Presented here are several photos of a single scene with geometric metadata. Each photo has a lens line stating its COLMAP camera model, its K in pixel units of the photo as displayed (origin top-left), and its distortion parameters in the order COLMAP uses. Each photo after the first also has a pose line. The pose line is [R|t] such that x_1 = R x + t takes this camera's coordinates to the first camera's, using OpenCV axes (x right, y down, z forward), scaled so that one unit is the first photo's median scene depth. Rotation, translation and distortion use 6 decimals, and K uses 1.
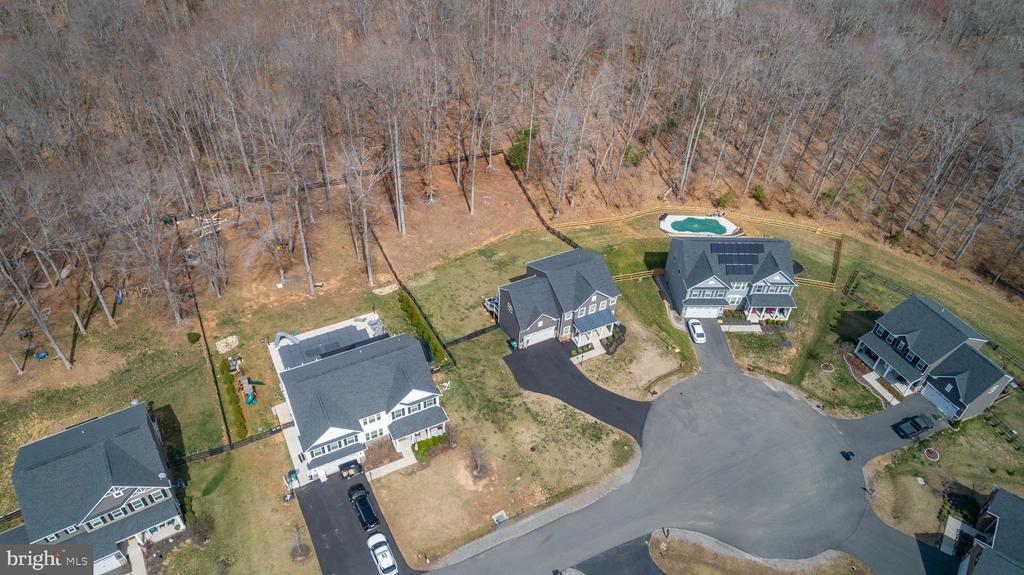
lens RADIAL K [[691.0, 0, 511.3], [0, 691.0, 290.1], [0, 0, 1]] dist [-0.013085, 0.011336]
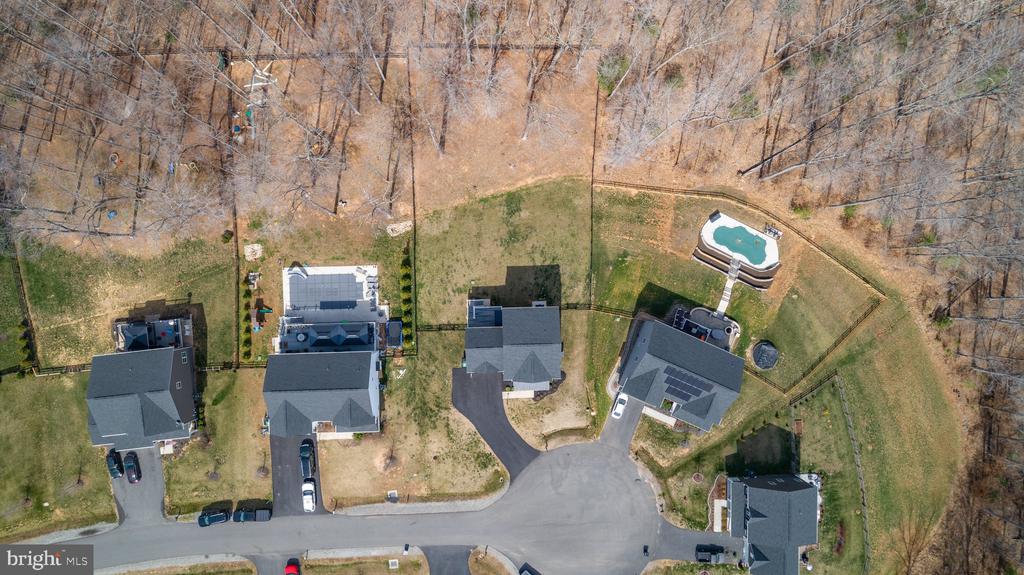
lens RADIAL K [[691.0, 0, 511.6], [0, 691.0, 292.5], [0, 0, 1]] dist [-0.013085, 0.011336]
pose [[0.903235, 0.428976, -0.012088, 0.038696], [-0.279366, 0.609137, 0.742231, -0.907424], [0.325762, -0.667032, 0.670035, 0.302865]]
